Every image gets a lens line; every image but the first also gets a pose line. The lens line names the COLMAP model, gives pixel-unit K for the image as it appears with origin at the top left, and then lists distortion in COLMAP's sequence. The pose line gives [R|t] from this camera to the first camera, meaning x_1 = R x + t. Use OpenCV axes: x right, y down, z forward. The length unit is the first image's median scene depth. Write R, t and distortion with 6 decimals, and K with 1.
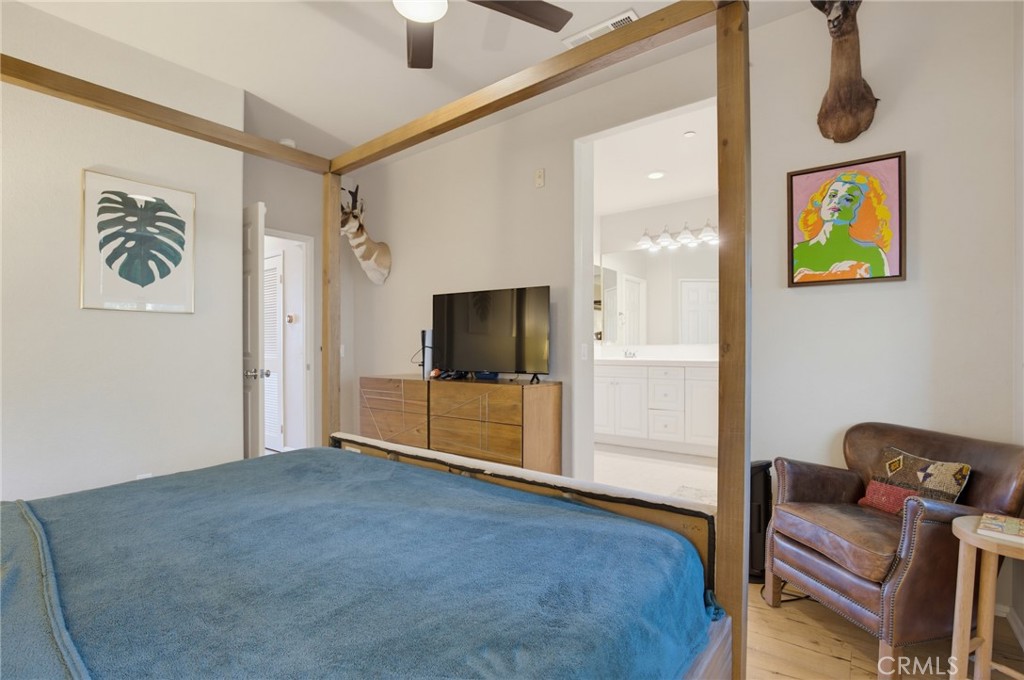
lens RADIAL K [[473.1, 0, 513.4], [0, 473.1, 343.2], [0, 0, 1]] dist [-0.026804, -0.000336]
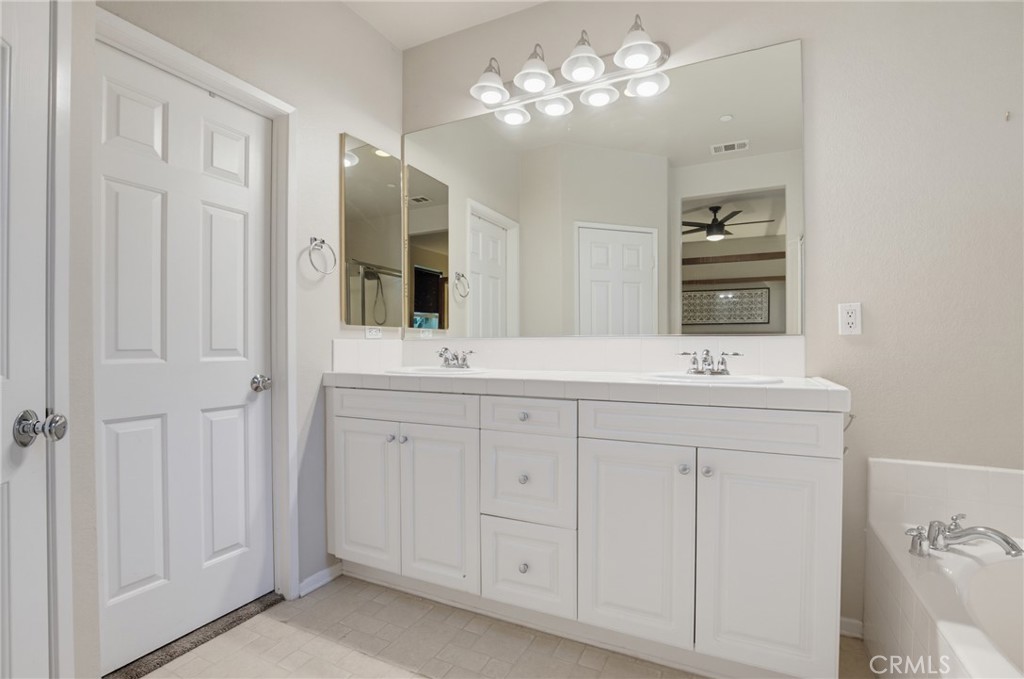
lens RADIAL K [[473.1, 0, 513.4], [0, 473.1, 342.7], [0, 0, 1]] dist [-0.026804, -0.000336]
pose [[0.981100, -0.004587, 0.193449, 0.217046], [0.002546, 0.999938, 0.010798, 0.004623], [-0.193487, -0.010102, 0.981051, 0.583710]]
